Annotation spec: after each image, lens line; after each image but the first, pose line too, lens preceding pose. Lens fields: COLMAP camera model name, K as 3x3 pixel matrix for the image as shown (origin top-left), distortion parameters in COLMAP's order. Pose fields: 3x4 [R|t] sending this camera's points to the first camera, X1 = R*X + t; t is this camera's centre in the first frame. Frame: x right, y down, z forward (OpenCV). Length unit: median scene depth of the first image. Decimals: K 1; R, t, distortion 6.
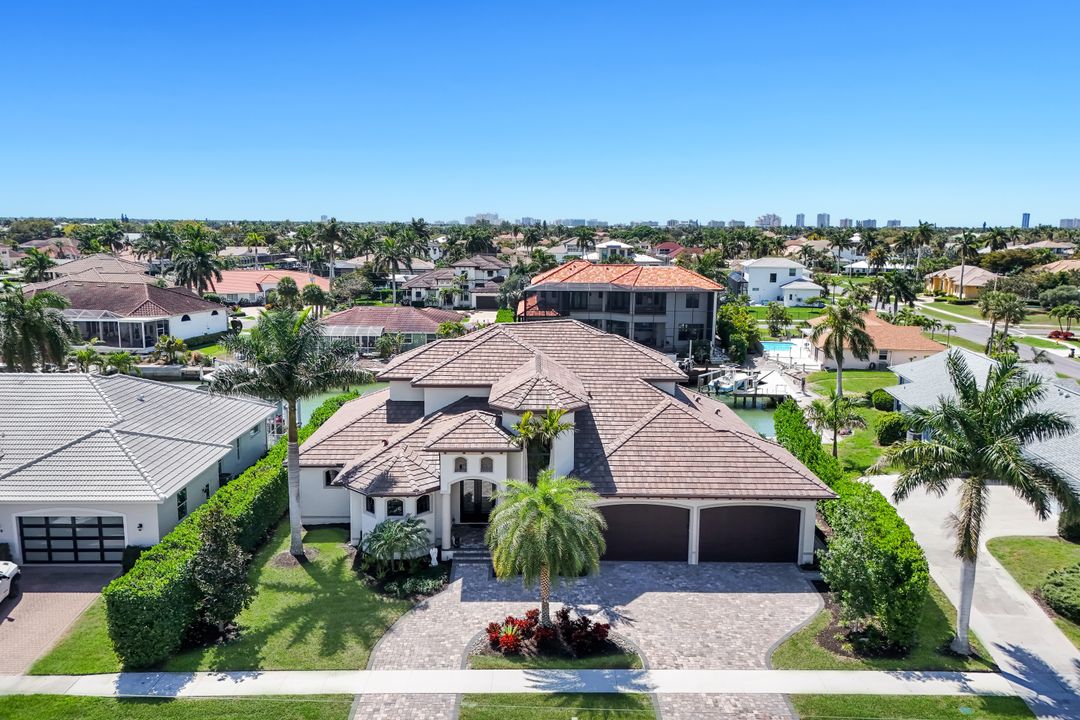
lens RADIAL K [[816.7, 0, 543.4], [0, 816.7, 307.8], [0, 0, 1]] dist [0.044189, -0.001648]
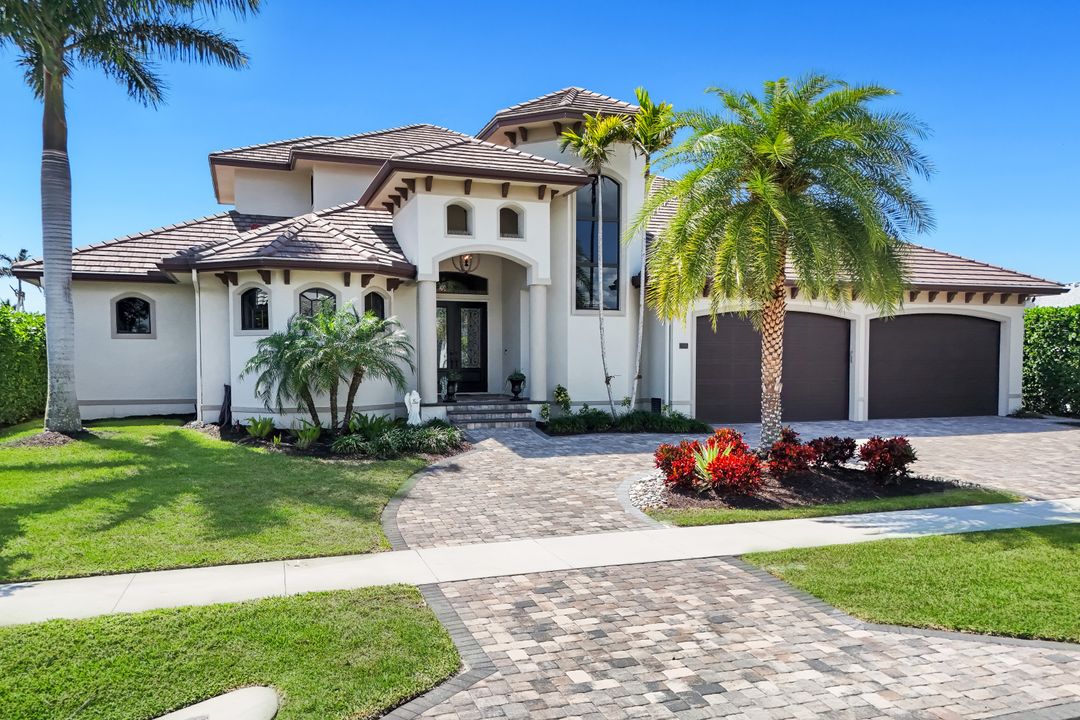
lens RADIAL K [[819.1, 0, 540.0], [0, 819.1, 360.0], [0, 0, 1]] dist [0.067431, -0.071550]
pose [[0.947589, -0.018208, 0.318974, -0.250153], [0.050871, 0.994237, -0.094370, 0.381610], [-0.315417, 0.105651, 0.943054, 0.646638]]
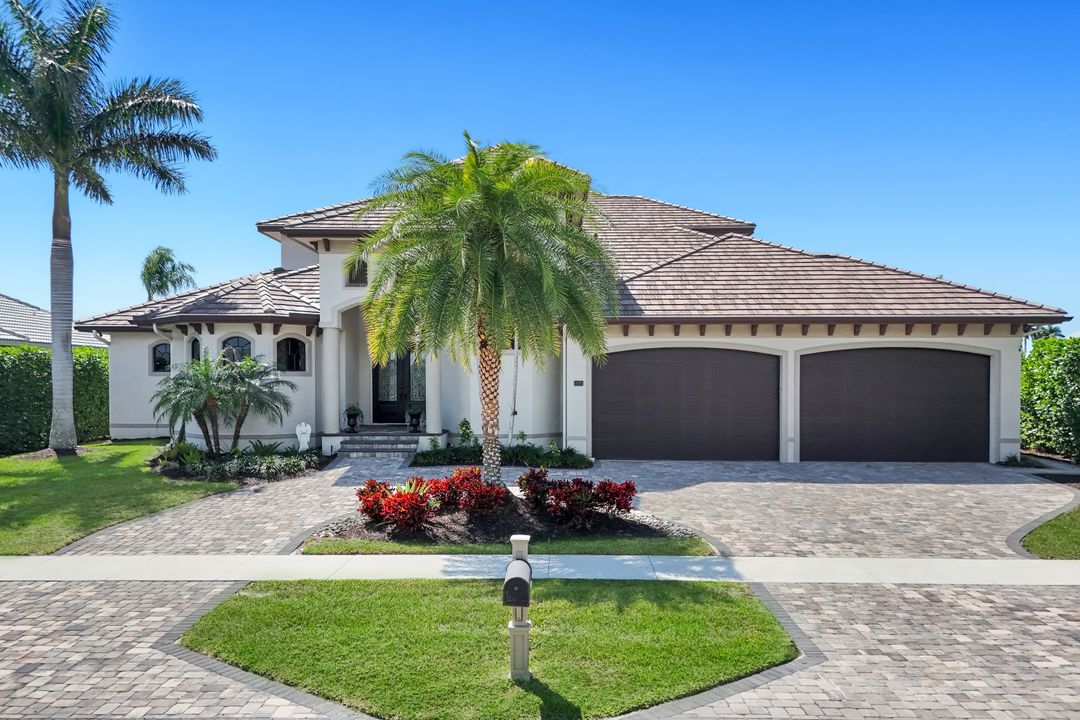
lens RADIAL K [[804.5, 0, 534.1], [0, 804.5, 373.3], [0, 0, 1]] dist [0.036914, -0.004593]
pose [[0.999200, -0.014214, -0.037368, 0.044073], [0.010072, 0.994015, -0.108776, 0.378215], [0.038691, 0.108313, 0.993364, 0.567153]]
